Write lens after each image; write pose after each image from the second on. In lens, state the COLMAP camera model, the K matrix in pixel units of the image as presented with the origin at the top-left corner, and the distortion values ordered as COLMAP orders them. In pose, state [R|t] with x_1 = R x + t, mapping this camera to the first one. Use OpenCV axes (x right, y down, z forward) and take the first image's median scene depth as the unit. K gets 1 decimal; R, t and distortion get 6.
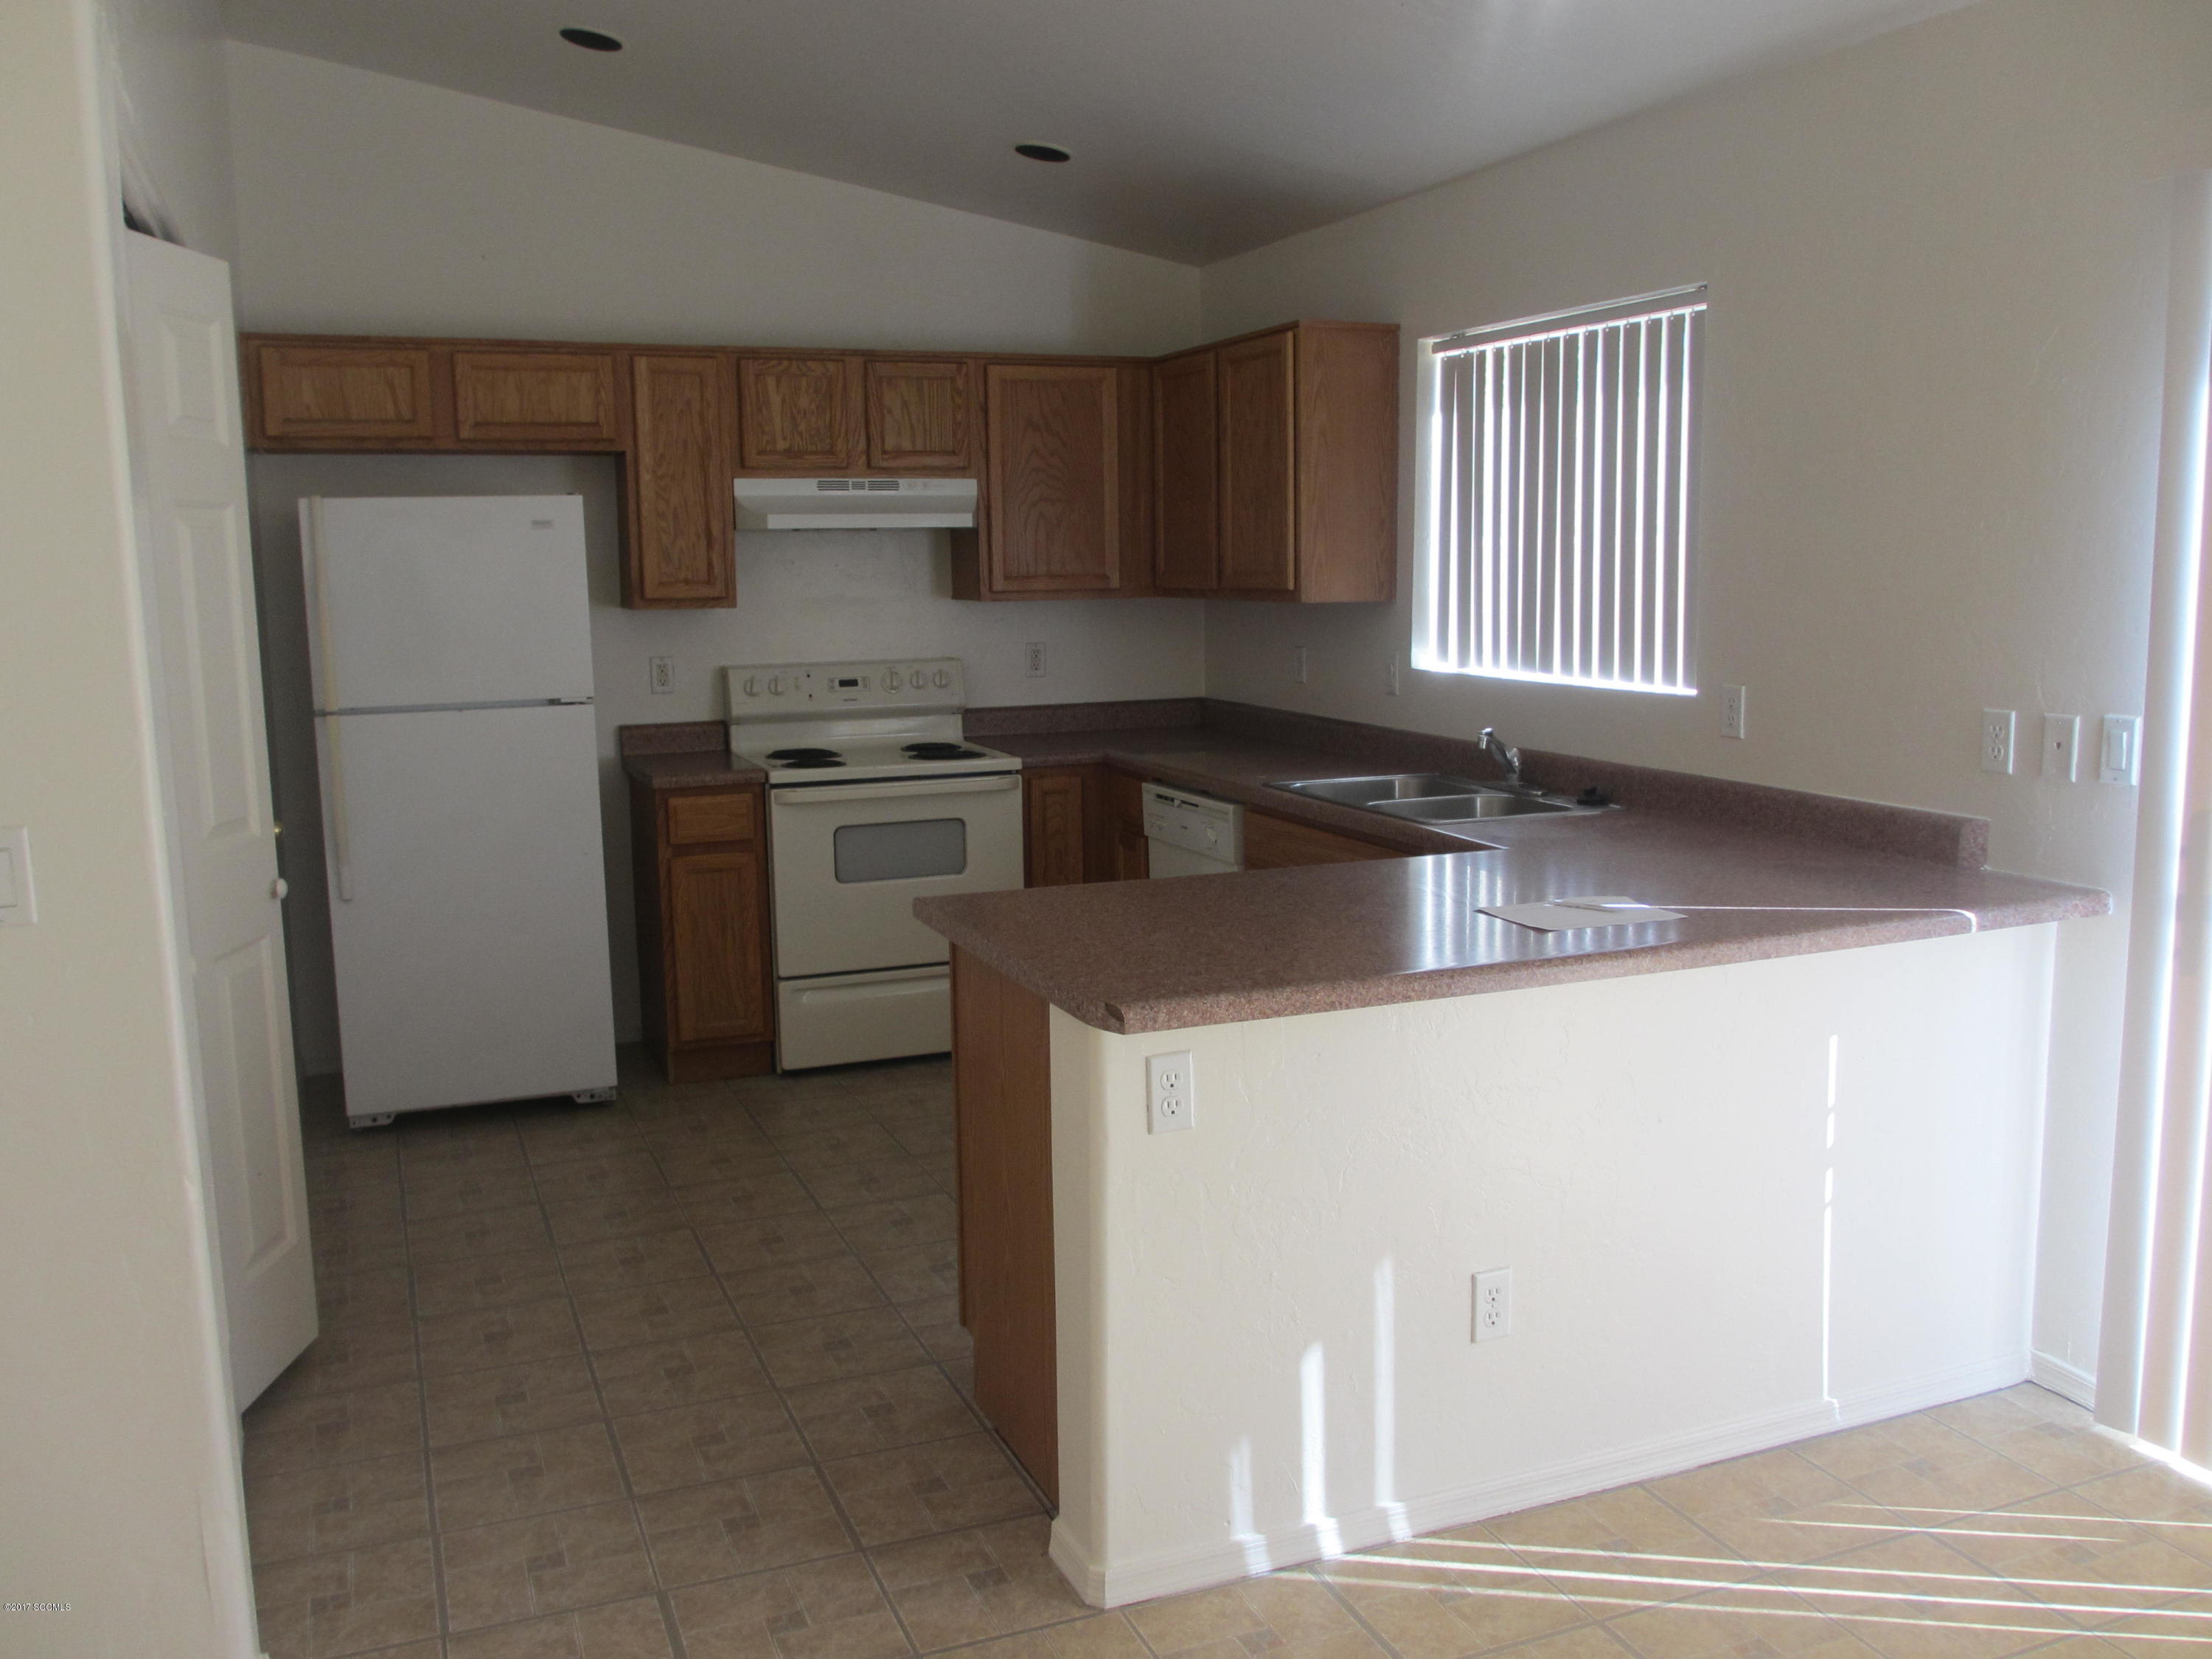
lens RADIAL K [[1843.1, 0, 1106.0], [0, 1843.1, 829.5], [0, 0, 1]] dist [-0.056118, 0.007333]
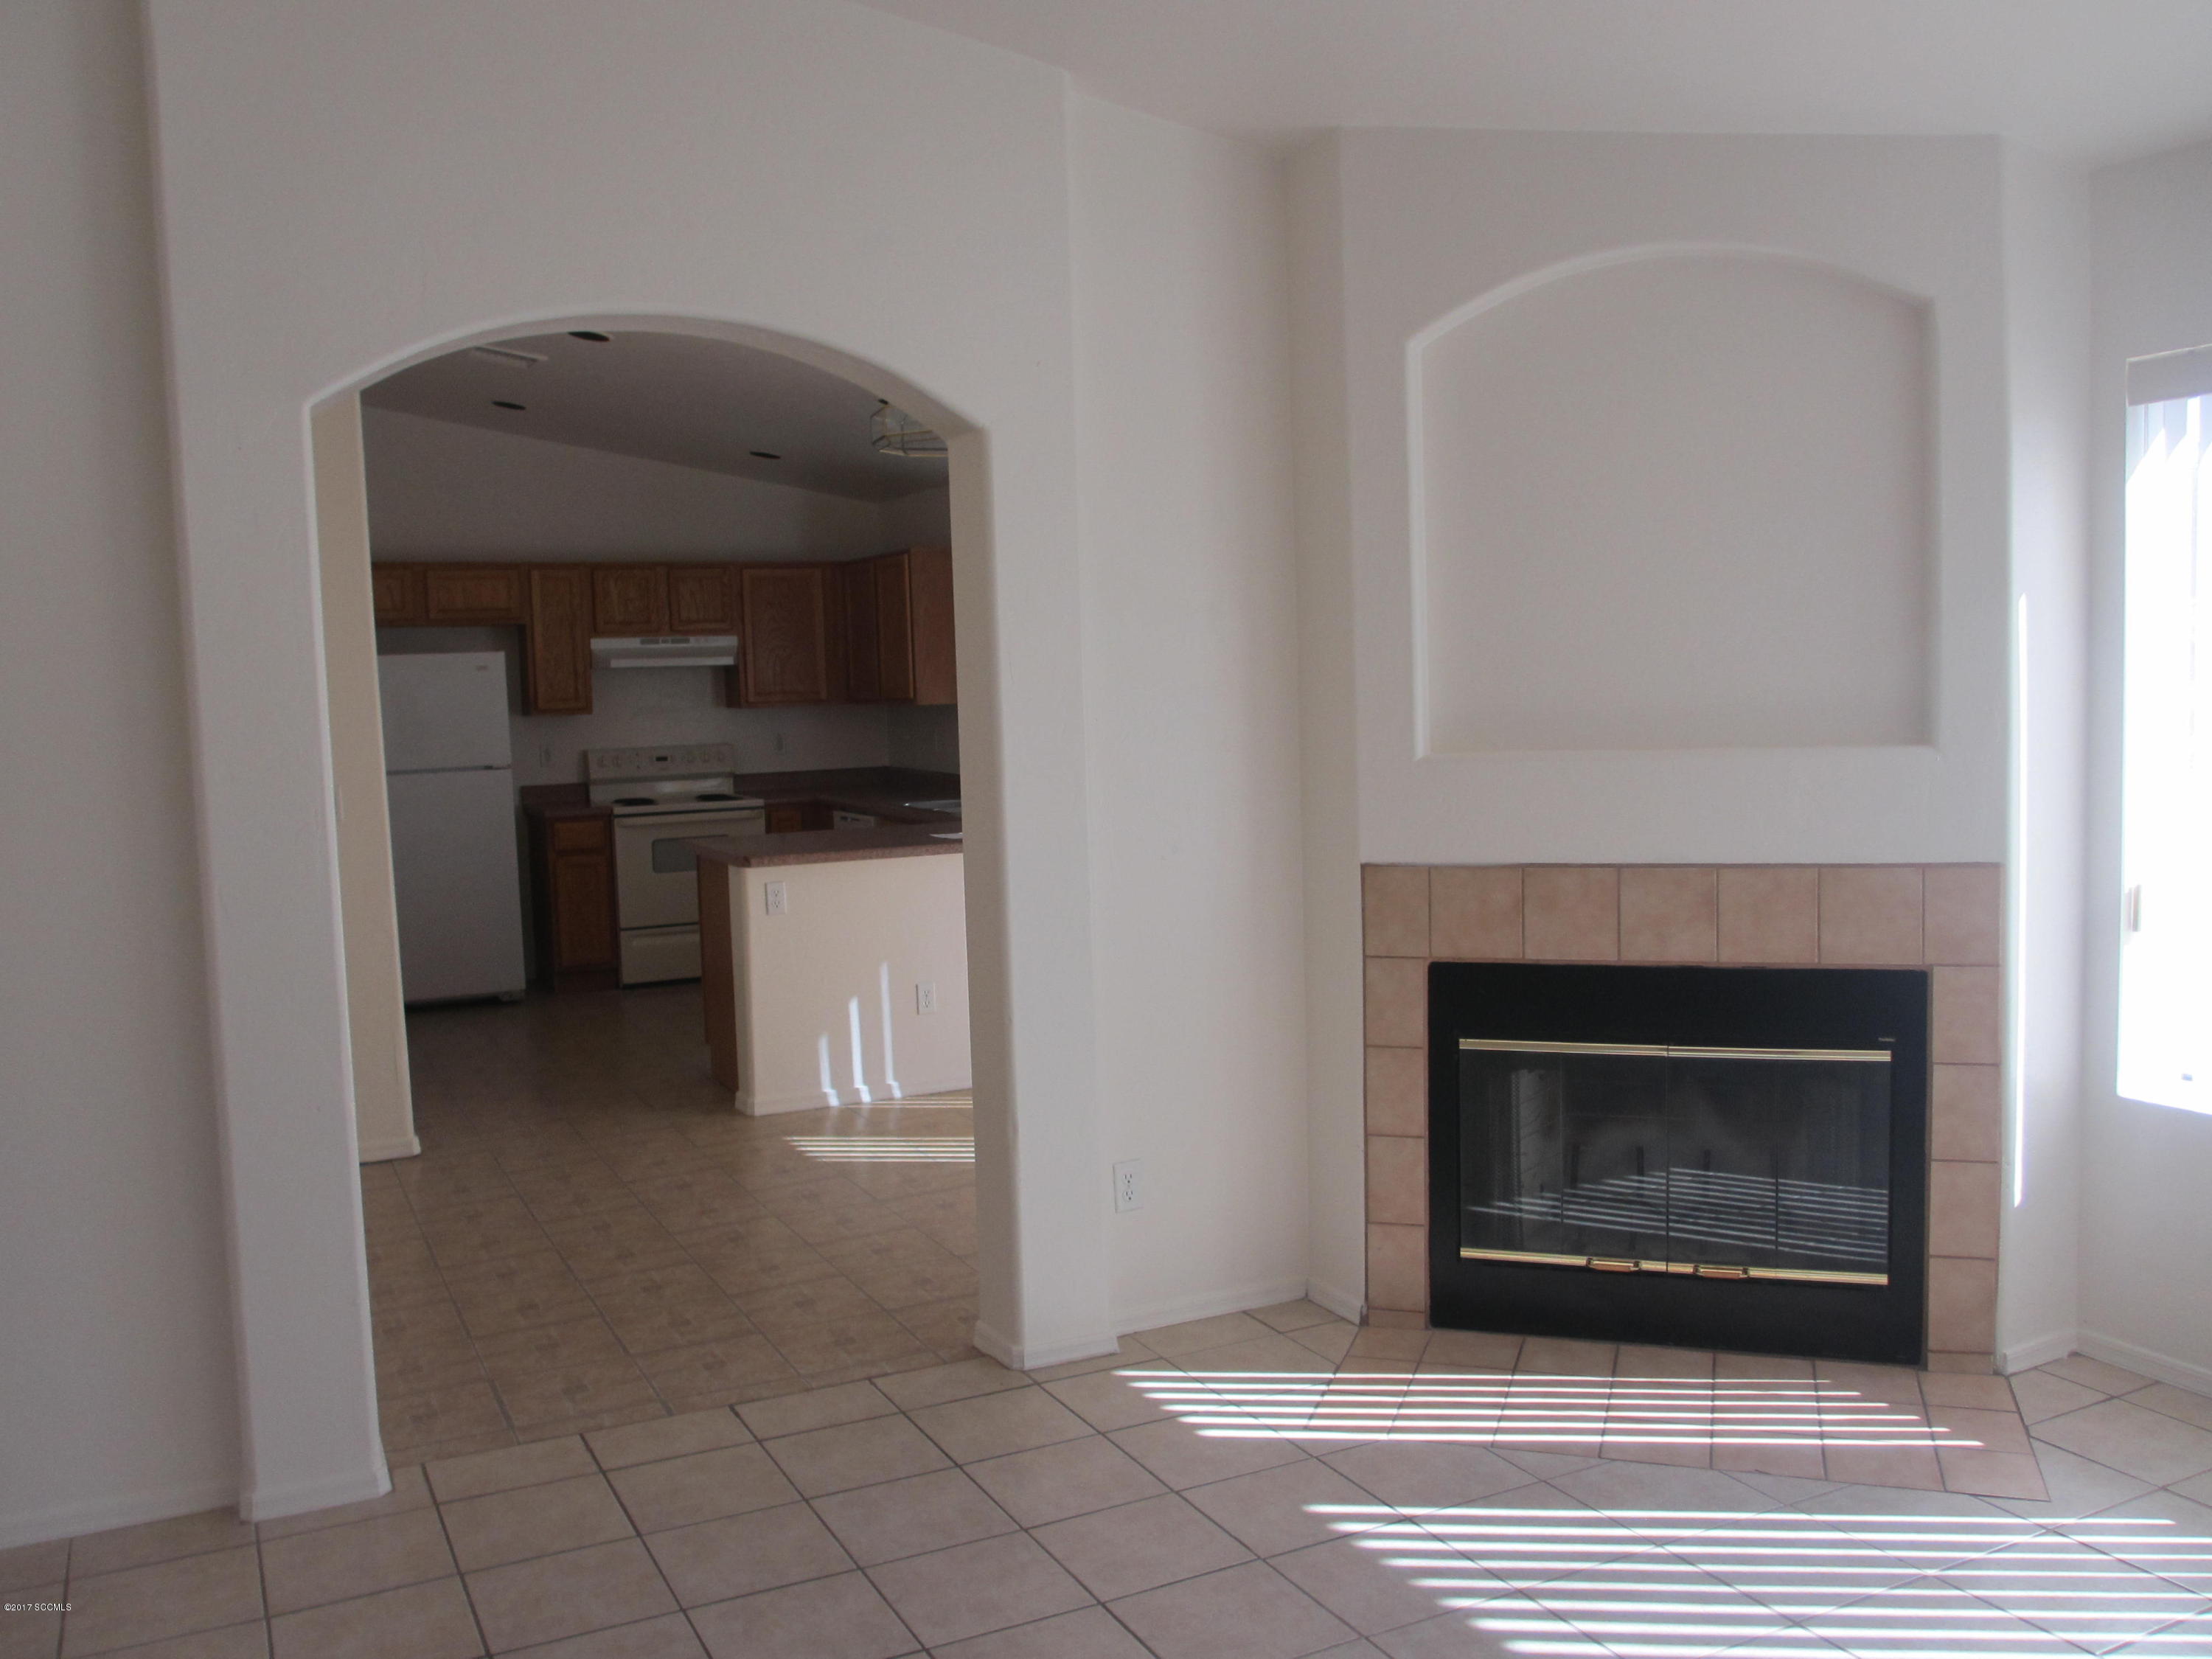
lens RADIAL K [[1863.3, 0, 1106.0], [0, 1863.3, 829.5], [0, 0, 1]] dist [-0.029197, 0.009035]
pose [[0.997040, -0.022728, 0.073444, 0.143243], [0.027436, 0.997589, -0.063750, 0.108158], [-0.071818, 0.065576, 0.995260, -0.737083]]
